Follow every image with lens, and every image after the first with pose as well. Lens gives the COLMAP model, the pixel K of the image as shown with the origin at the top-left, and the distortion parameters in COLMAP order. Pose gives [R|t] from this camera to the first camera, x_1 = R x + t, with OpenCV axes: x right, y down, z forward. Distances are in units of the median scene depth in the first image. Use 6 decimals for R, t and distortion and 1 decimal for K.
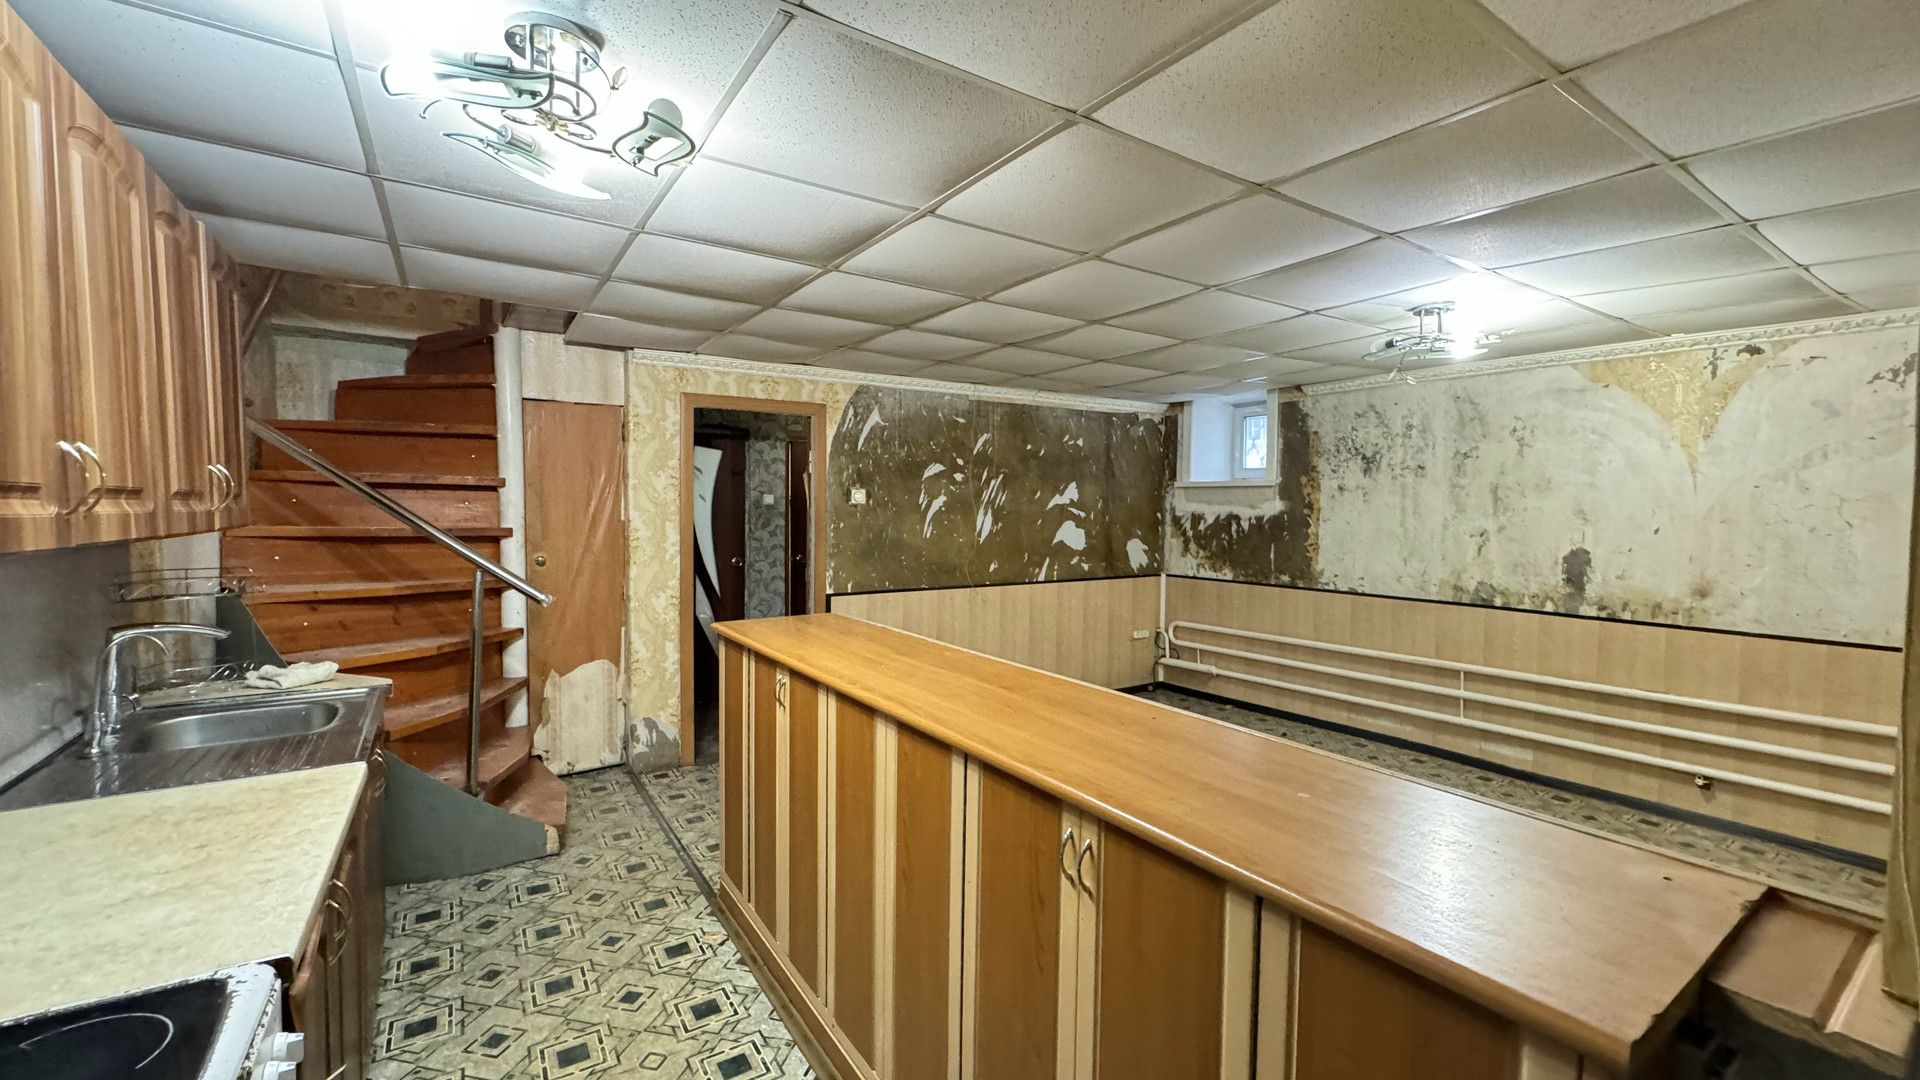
lens RADIAL K [[766.5, 0, 960.2], [0, 766.5, 540.6], [0, 0, 1]] dist [0.002951, -0.000631]
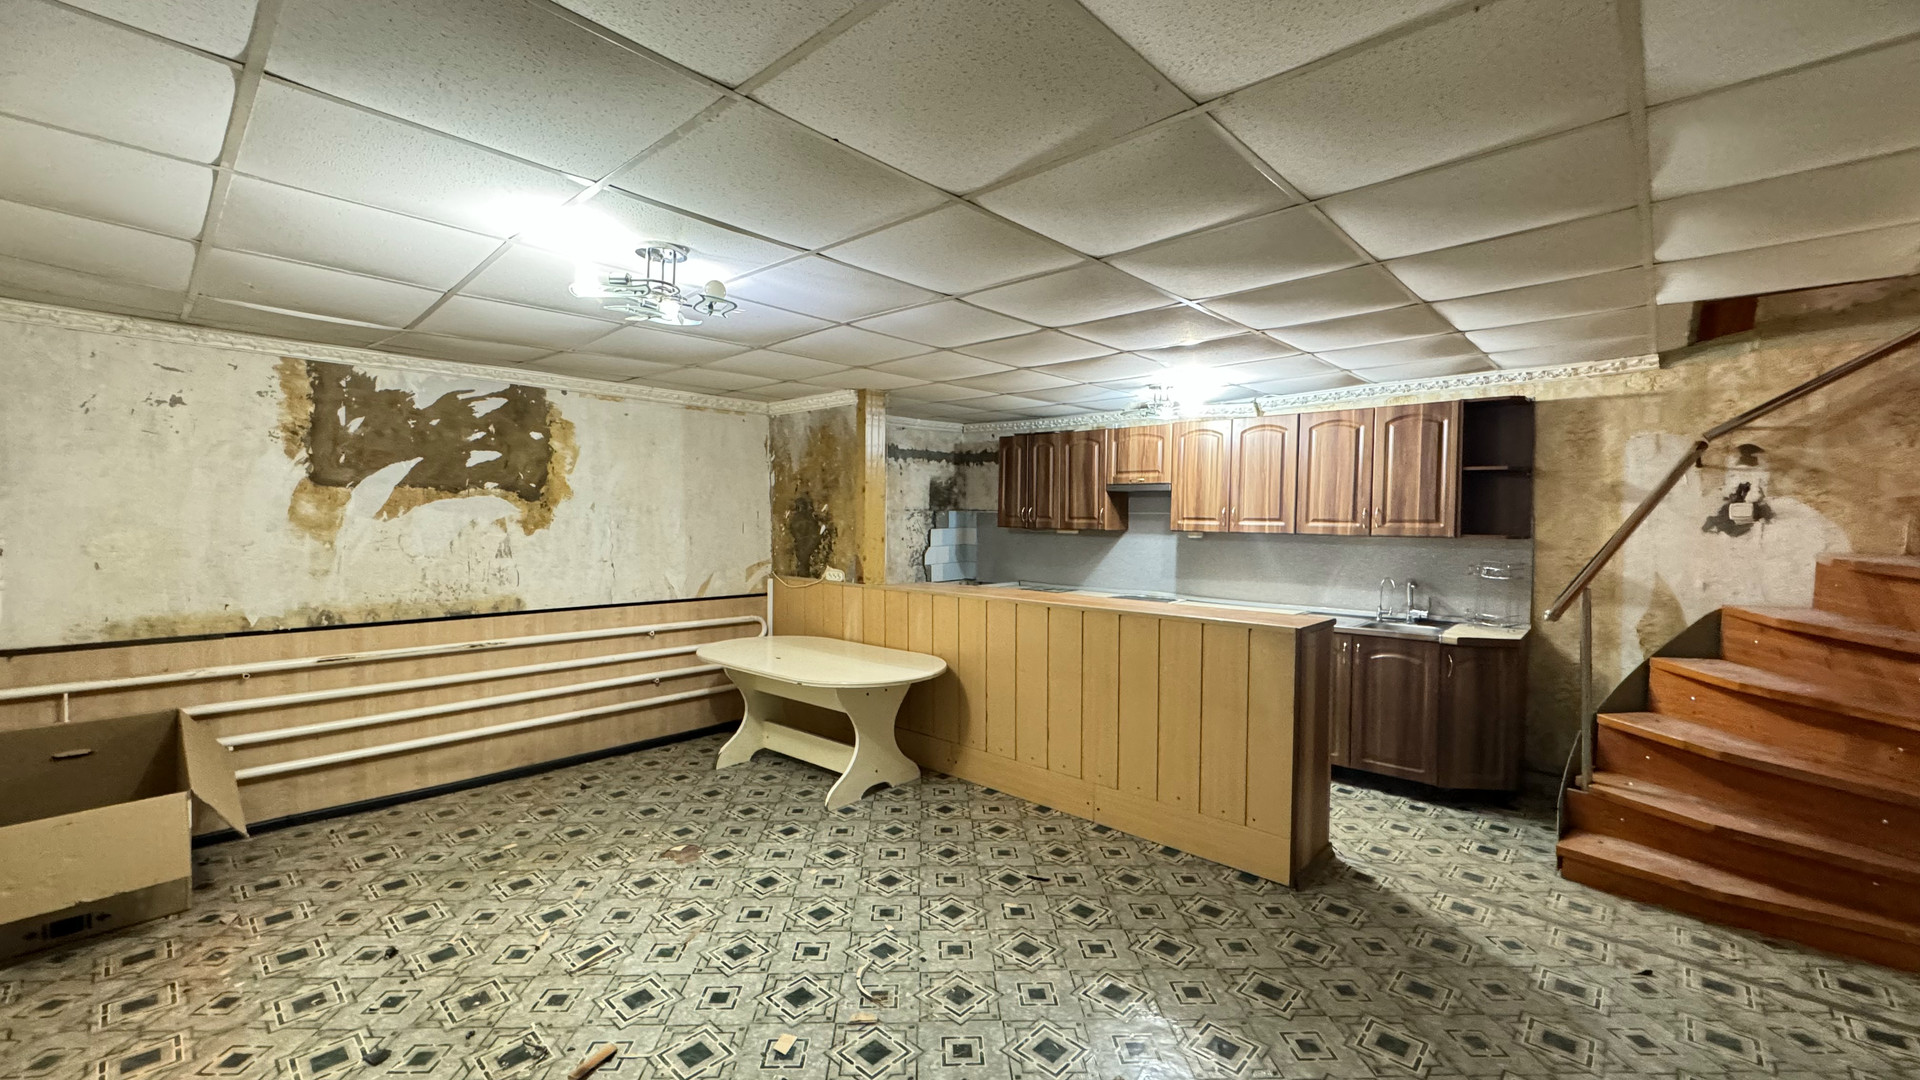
lens RADIAL K [[766.5, 0, 952.6], [0, 766.5, 539.5], [0, 0, 1]] dist [0.002951, -0.000631]
pose [[-0.971787, -0.011700, -0.235569, 0.308465], [-0.029962, 0.996801, 0.074091, -0.049787], [0.233949, 0.079059, -0.969029, 1.098392]]
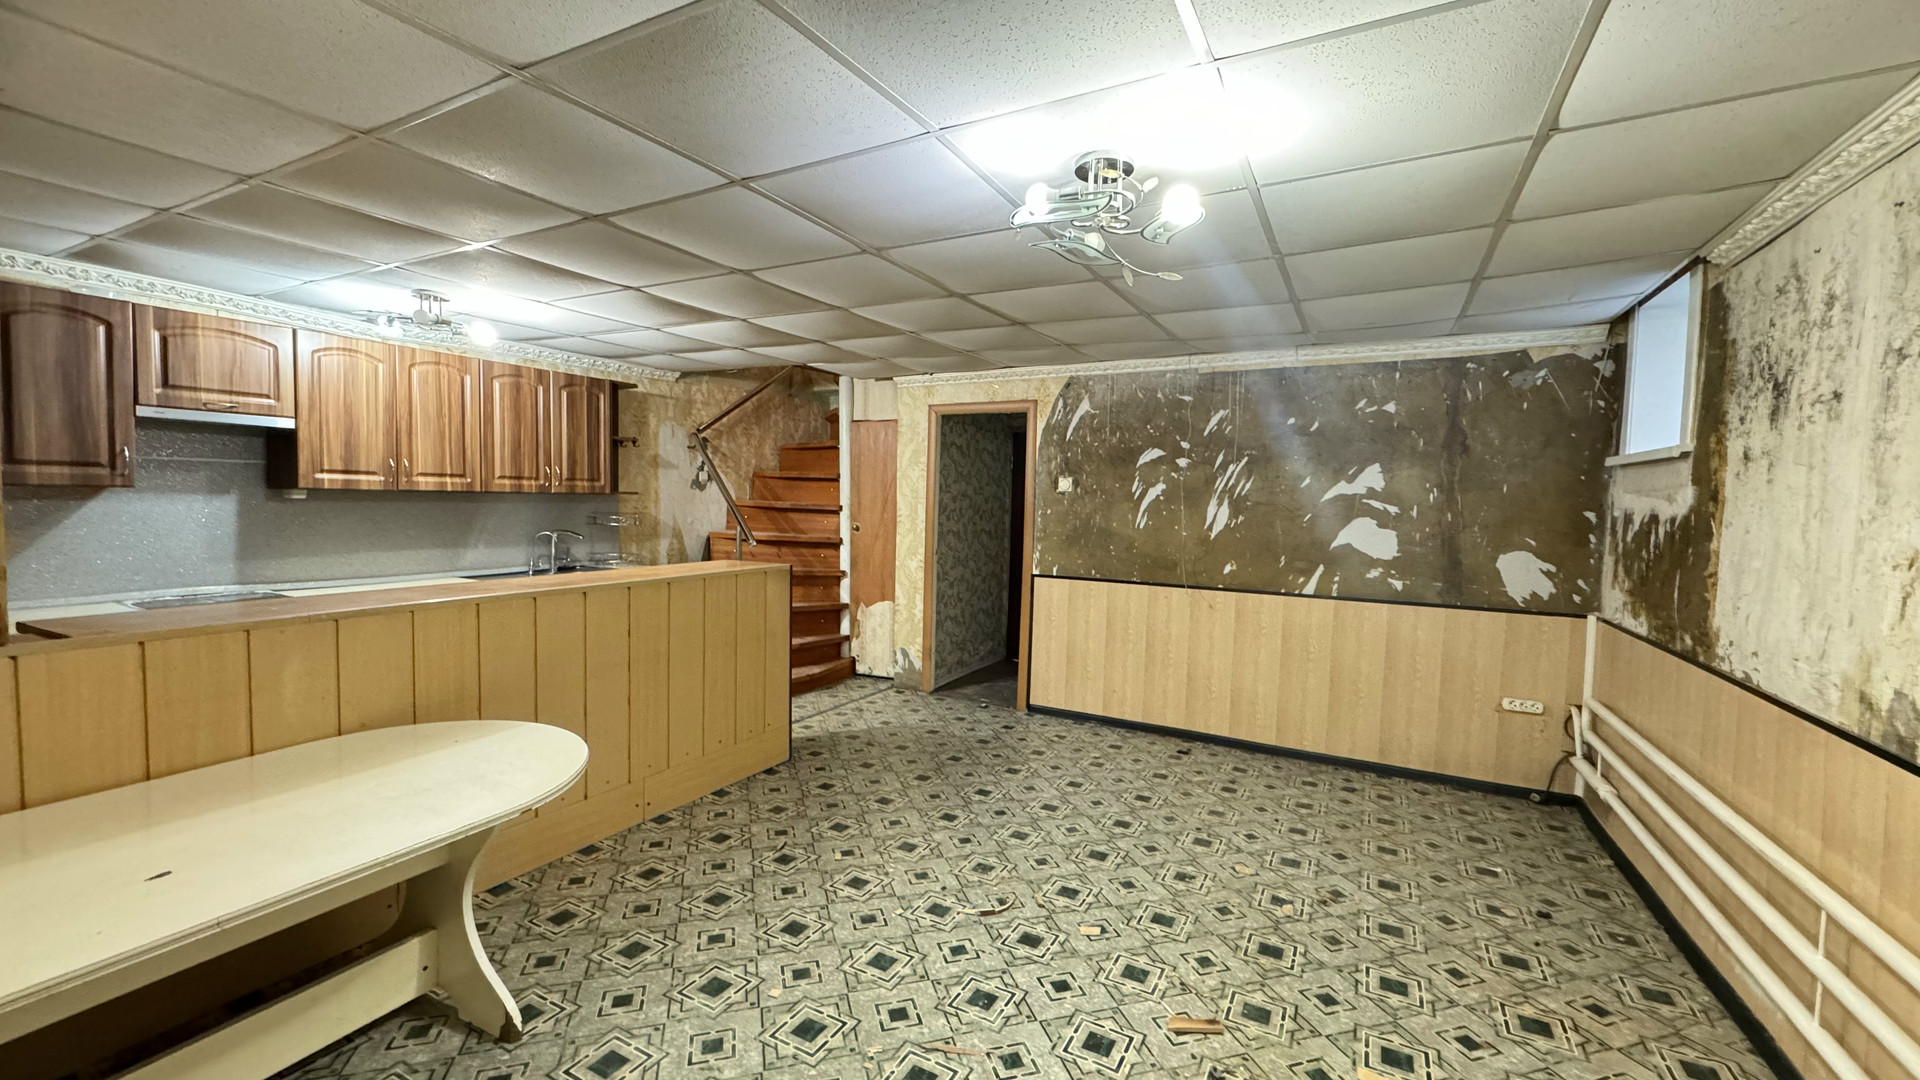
lens RADIAL K [[766.5, 0, 961.9], [0, 766.5, 539.8], [0, 0, 1]] dist [0.002951, -0.000631]
pose [[0.472617, 0.051967, -0.879734, 0.683554], [-0.059582, 0.997860, 0.026936, -0.001919], [0.879251, 0.039686, 0.474702, 0.365774]]
